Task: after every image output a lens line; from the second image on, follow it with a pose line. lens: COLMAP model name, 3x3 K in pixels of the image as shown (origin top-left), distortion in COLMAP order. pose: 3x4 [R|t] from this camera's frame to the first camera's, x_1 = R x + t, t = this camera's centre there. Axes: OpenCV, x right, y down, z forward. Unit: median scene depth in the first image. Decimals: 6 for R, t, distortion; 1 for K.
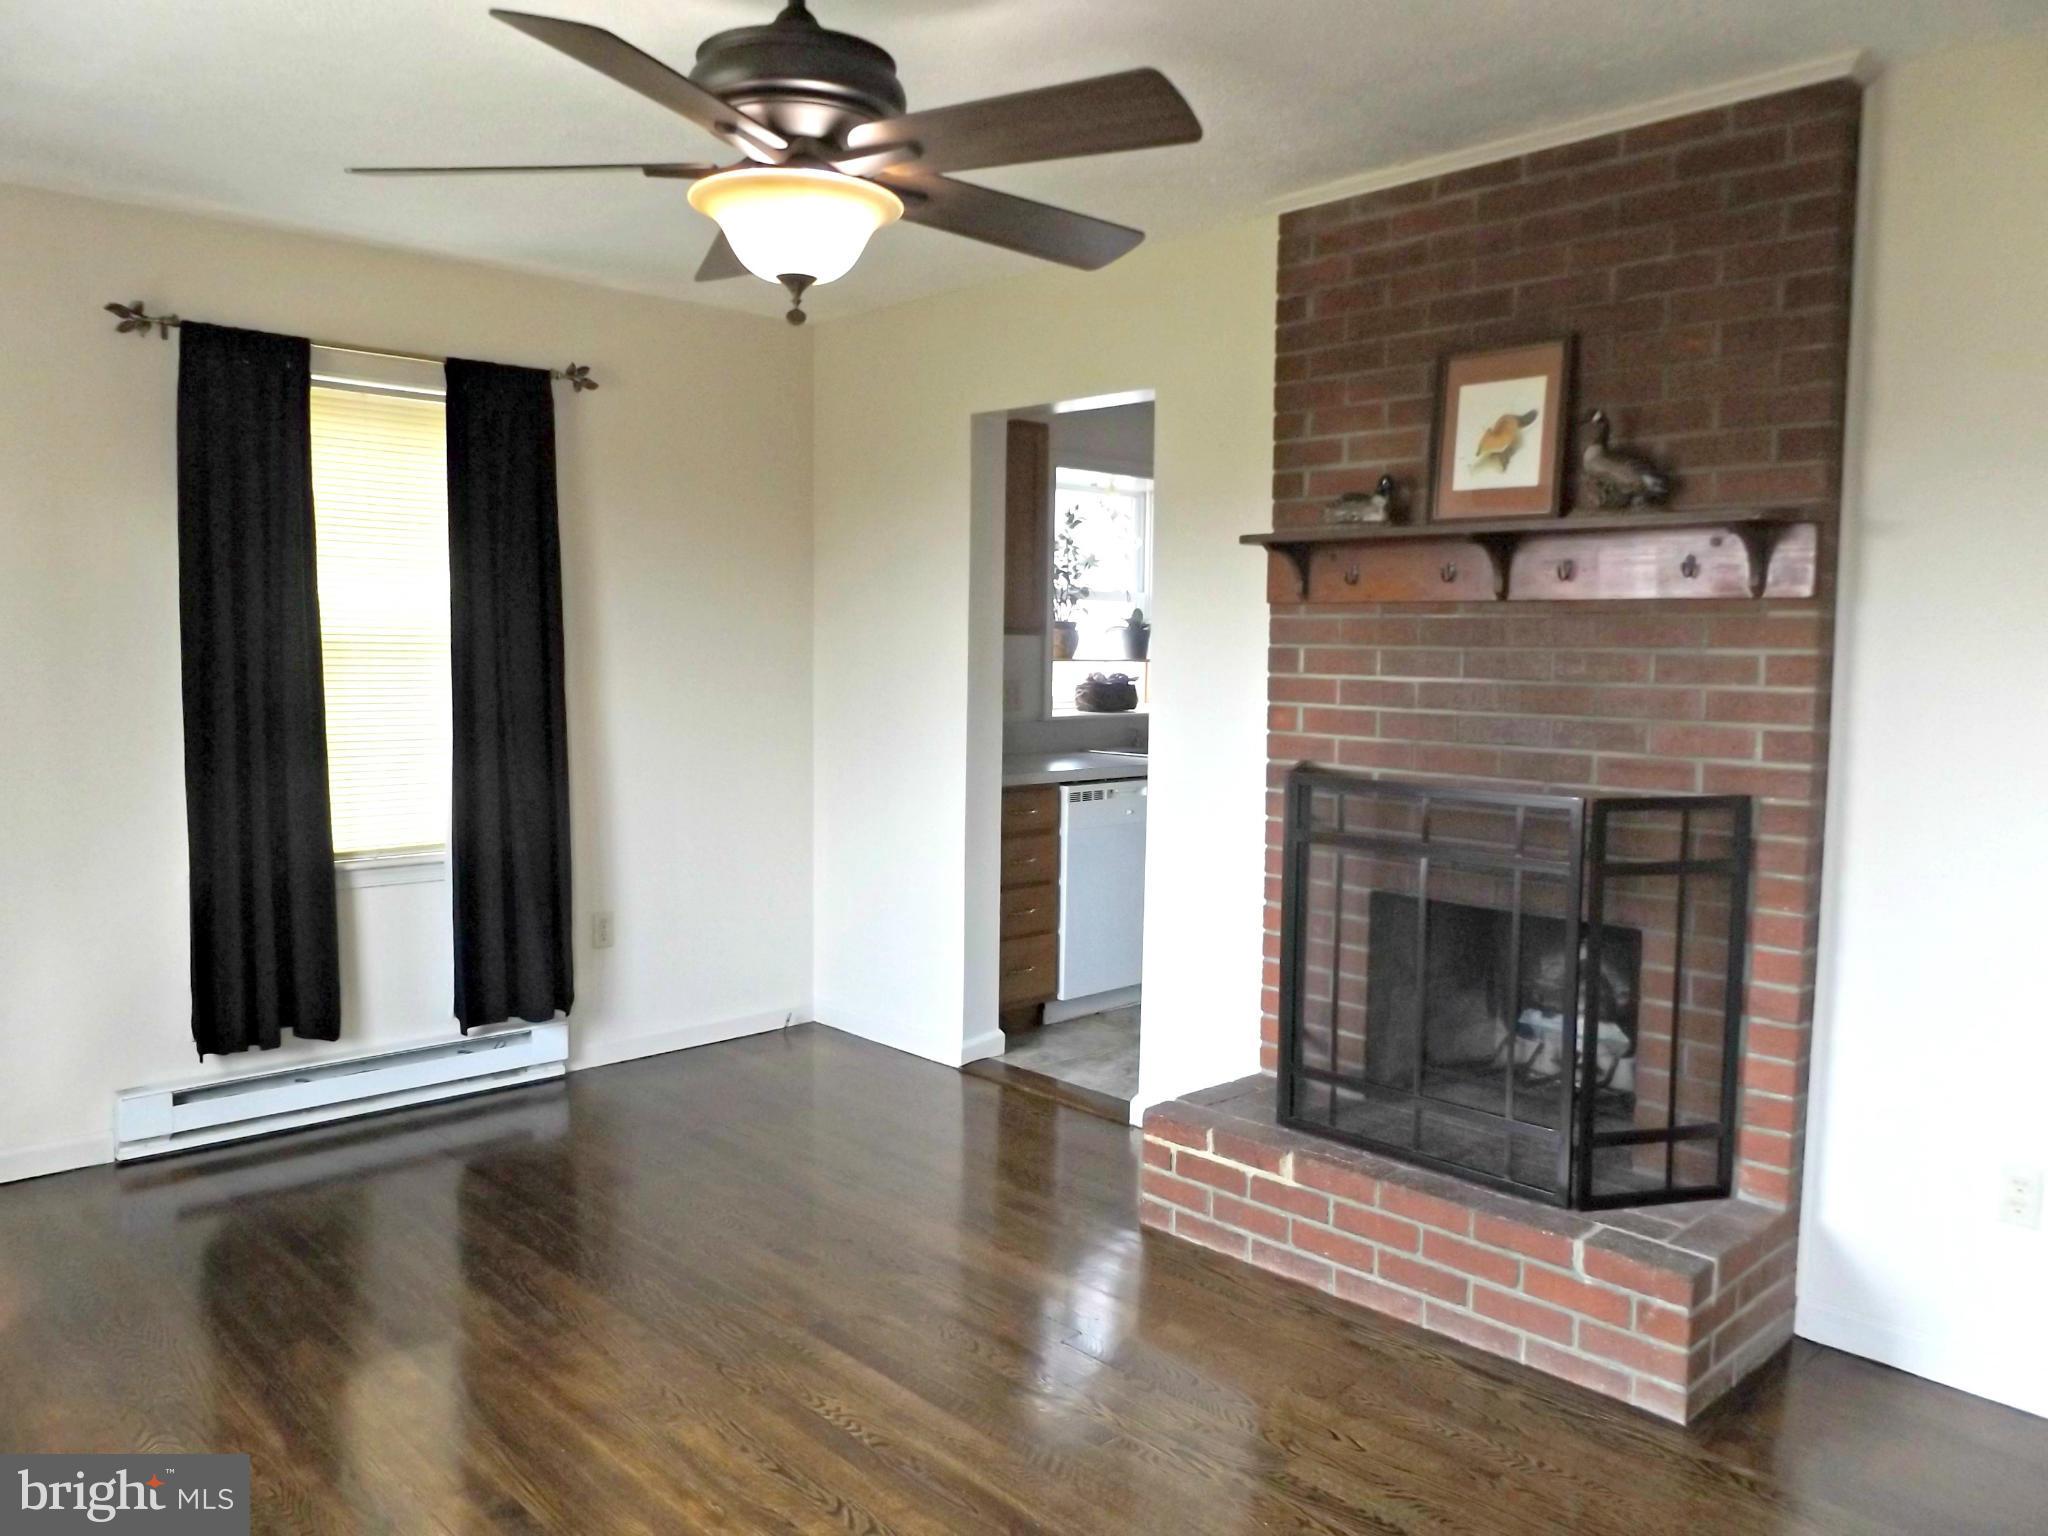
lens RADIAL K [[1512.6, 0, 1024.5], [0, 1512.6, 772.1], [0, 0, 1]] dist [-0.007964, -0.006869]
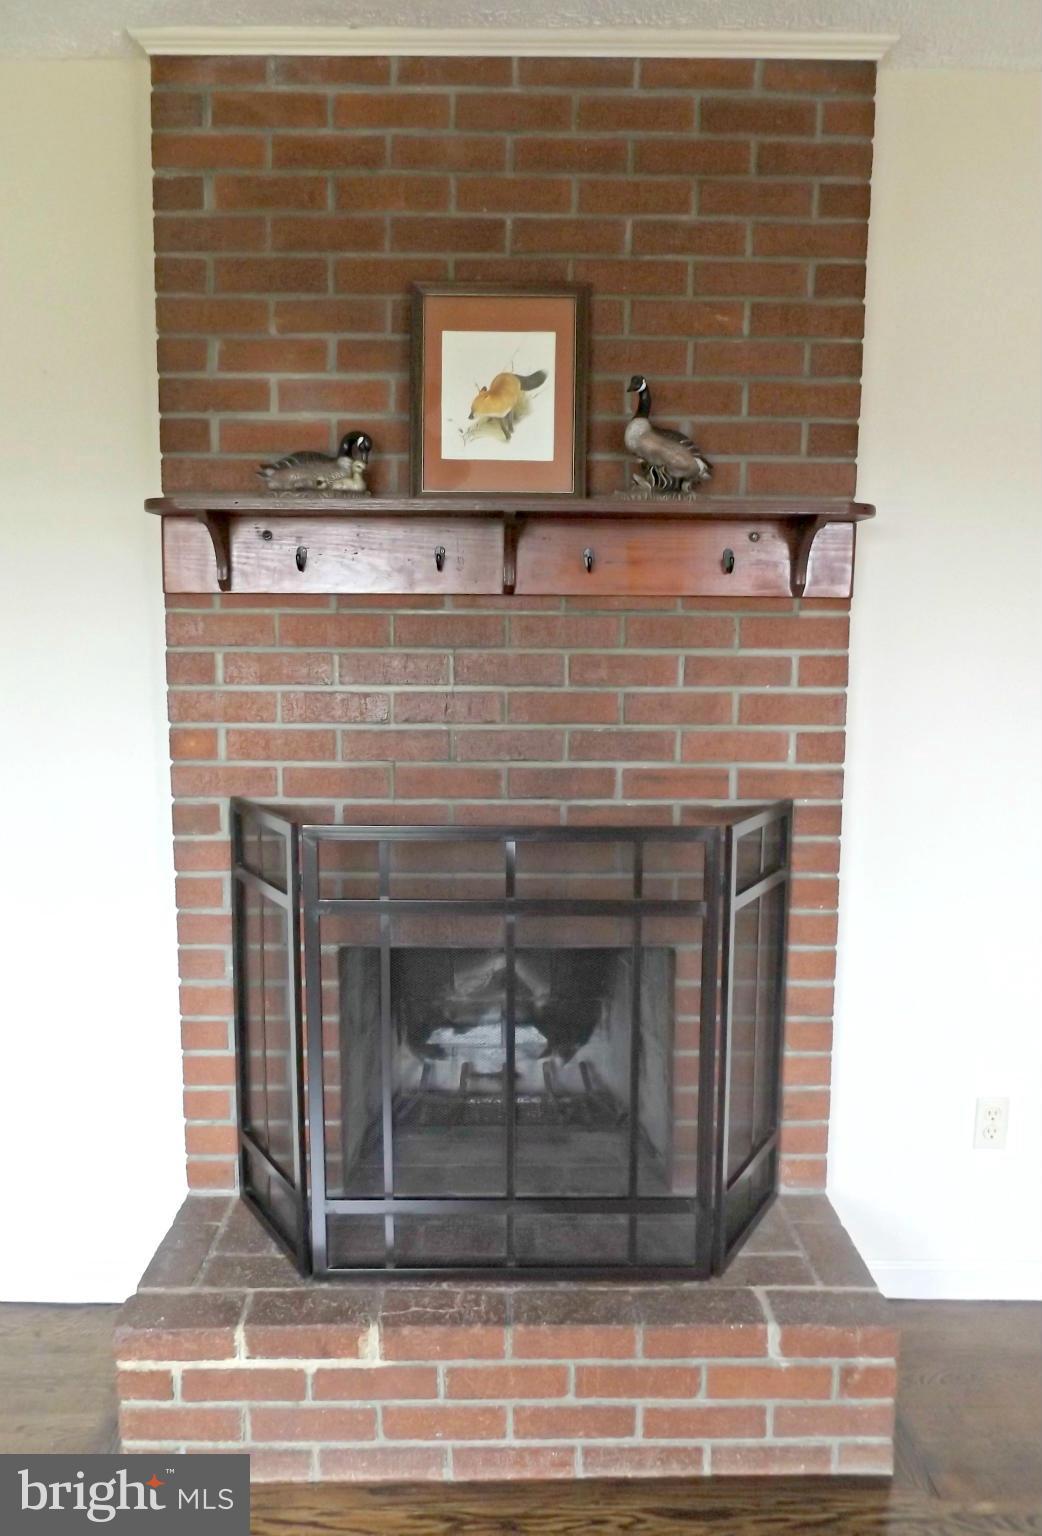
lens RADIAL K [[1153.4, 0, 522.8], [0, 1153.4, 778.9], [0, 0, 1]] dist [-0.022798, 0.017392]
pose [[0.680160, -0.101043, 0.726066, -0.163987], [0.064809, 0.994865, 0.077739, -0.060788], [-0.730193, -0.005819, 0.683216, 0.555445]]
